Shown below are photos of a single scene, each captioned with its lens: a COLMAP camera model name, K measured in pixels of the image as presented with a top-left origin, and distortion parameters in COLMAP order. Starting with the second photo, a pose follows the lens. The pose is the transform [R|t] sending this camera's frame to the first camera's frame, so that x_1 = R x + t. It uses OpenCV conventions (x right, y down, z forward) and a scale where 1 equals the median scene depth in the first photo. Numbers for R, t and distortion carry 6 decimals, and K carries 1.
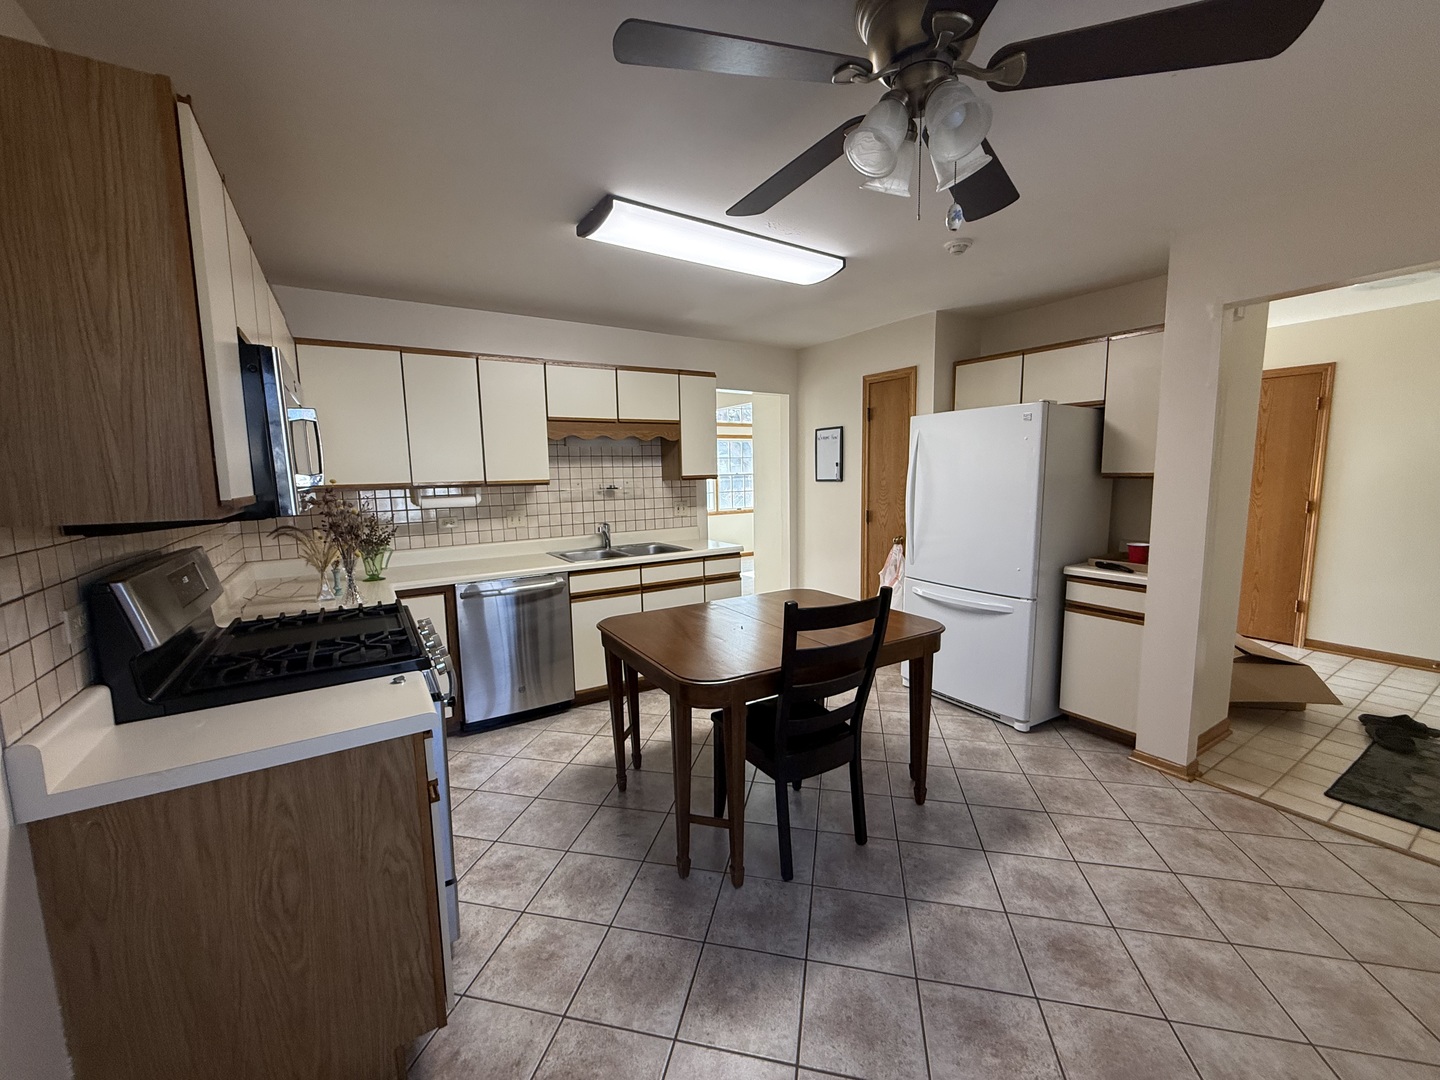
lens RADIAL K [[573.4, 0, 714.8], [0, 573.4, 538.1], [0, 0, 1]] dist [-0.001519, 0.000176]
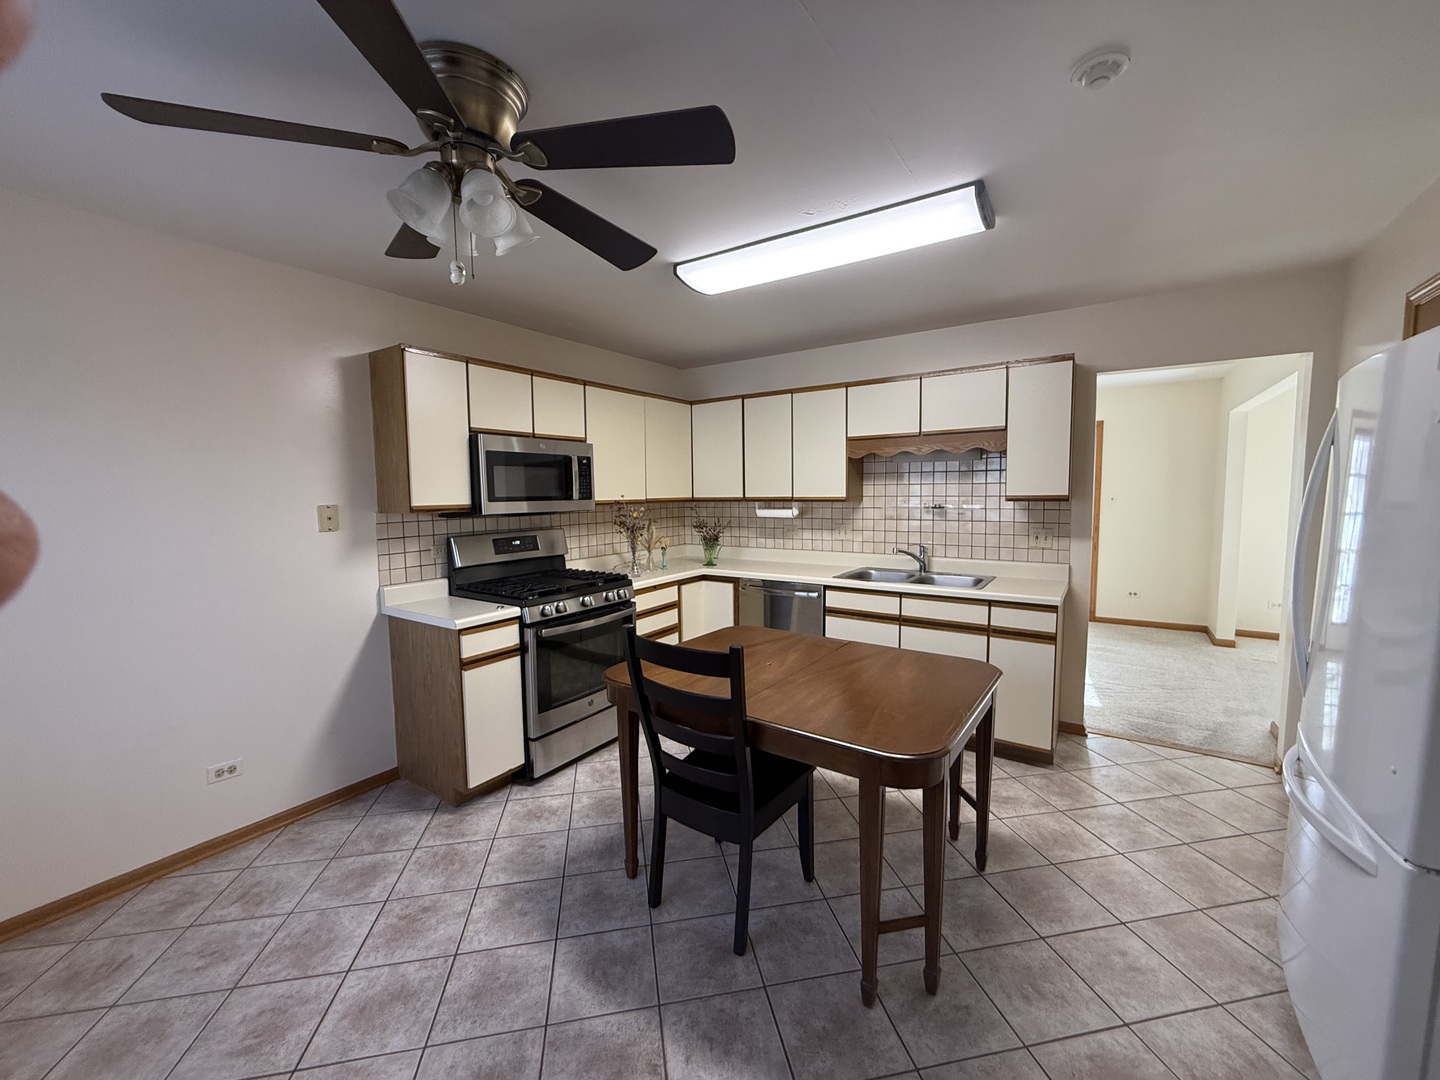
lens RADIAL K [[574.1, 0, 714.7], [0, 574.1, 537.9], [0, 0, 1]] dist [-0.001533, 0.000458]
pose [[0.394613, 0.090768, -0.914353, 0.991650], [-0.102452, 0.993250, 0.054384, -0.102538], [0.913118, 0.072217, 0.401249, 0.630731]]
